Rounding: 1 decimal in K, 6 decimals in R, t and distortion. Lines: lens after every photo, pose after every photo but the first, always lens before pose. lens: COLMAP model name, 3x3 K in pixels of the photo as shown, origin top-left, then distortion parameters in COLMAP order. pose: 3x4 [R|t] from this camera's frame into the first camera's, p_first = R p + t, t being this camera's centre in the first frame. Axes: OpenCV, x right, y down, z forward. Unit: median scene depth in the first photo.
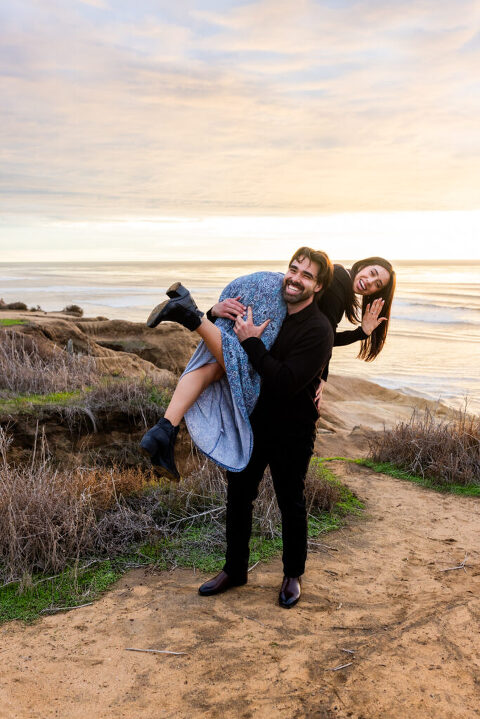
lens RADIAL K [[677.1, 0, 240.0], [0, 677.1, 359.5], [0, 0, 1]] dist [-0.004226, 0.003703]
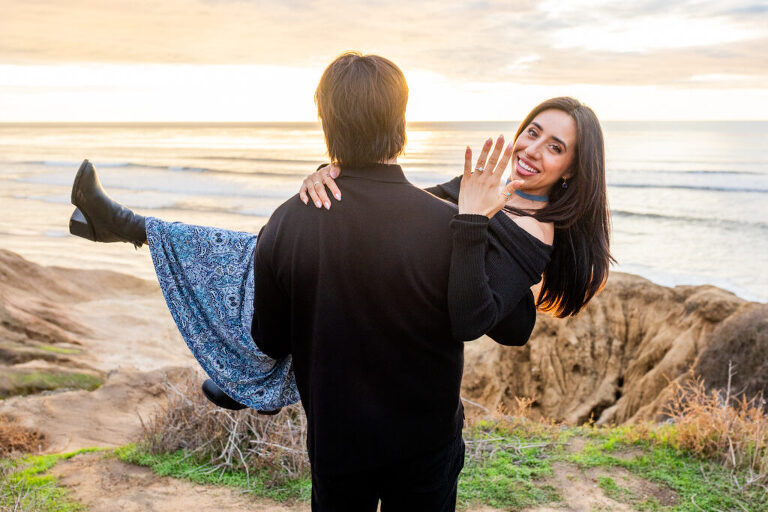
lens RADIAL K [[743.4, 0, 384.0], [0, 743.4, 256.0], [0, 0, 1]] dist [0.001958, 0.004261]
pose [[0.858956, -0.078408, 0.506011, 0.052938], [0.064287, 0.996901, 0.045346, -0.020570], [-0.507998, -0.006420, 0.861334, 0.311130]]
